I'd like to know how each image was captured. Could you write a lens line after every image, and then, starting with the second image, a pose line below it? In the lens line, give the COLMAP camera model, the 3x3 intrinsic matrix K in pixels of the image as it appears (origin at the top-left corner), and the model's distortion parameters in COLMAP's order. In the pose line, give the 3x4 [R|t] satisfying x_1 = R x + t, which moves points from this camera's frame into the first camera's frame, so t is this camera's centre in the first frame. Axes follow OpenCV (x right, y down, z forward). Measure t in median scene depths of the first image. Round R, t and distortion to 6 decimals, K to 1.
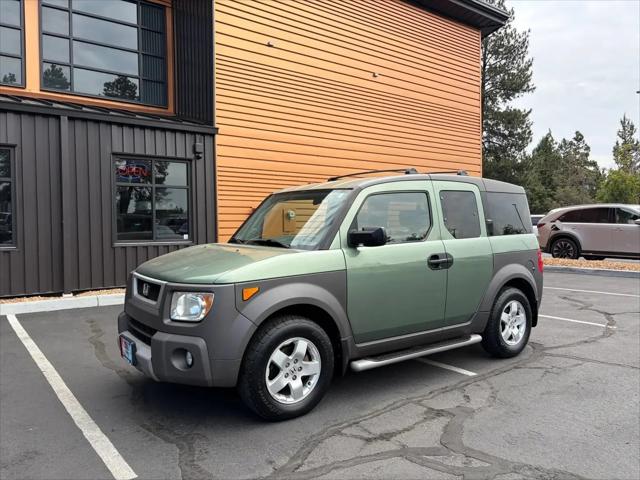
lens RADIAL K [[469.7, 0, 320.0], [0, 469.7, 240.0], [0, 0, 1]] dist [0.010814, 0.000653]
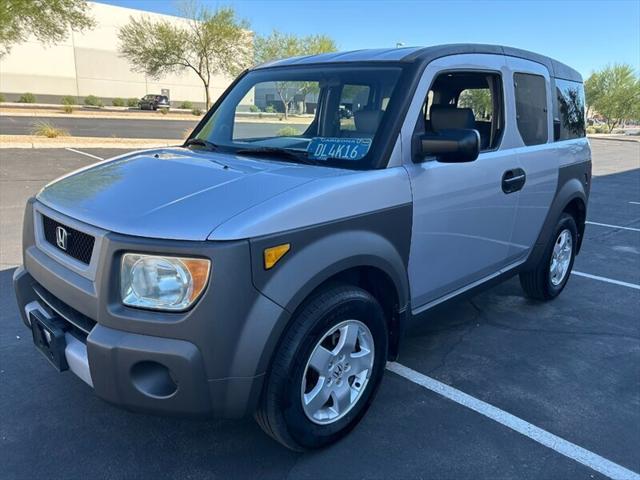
lens RADIAL K [[469.7, 0, 320.0], [0, 469.7, 240.0], [0, 0, 1]] dist [0.010814, 0.000653]
pose [[0.985772, -0.017292, 0.167196, -0.178529], [-0.021908, 0.972992, 0.229796, -0.027811], [-0.166654, -0.230189, 0.958770, 0.454035]]
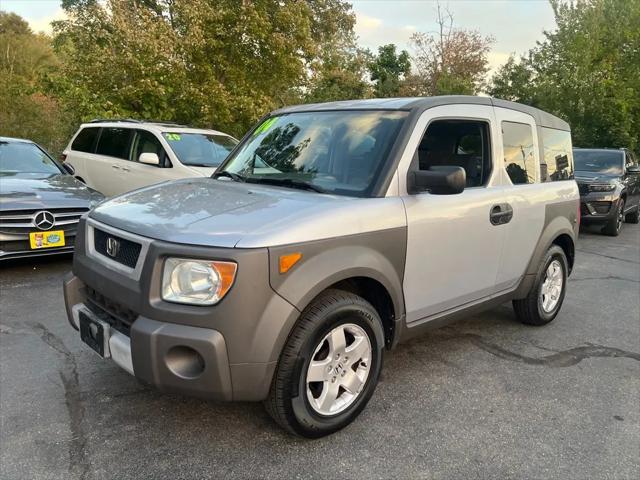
lens RADIAL K [[469.7, 0, 320.0], [0, 469.7, 240.0], [0, 0, 1]] dist [0.010814, 0.000653]
pose [[0.989259, 0.023210, 0.144318, -0.191534], [-0.043904, 0.988905, 0.141911, -0.012334], [-0.139423, -0.146723, 0.979303, 0.338834]]
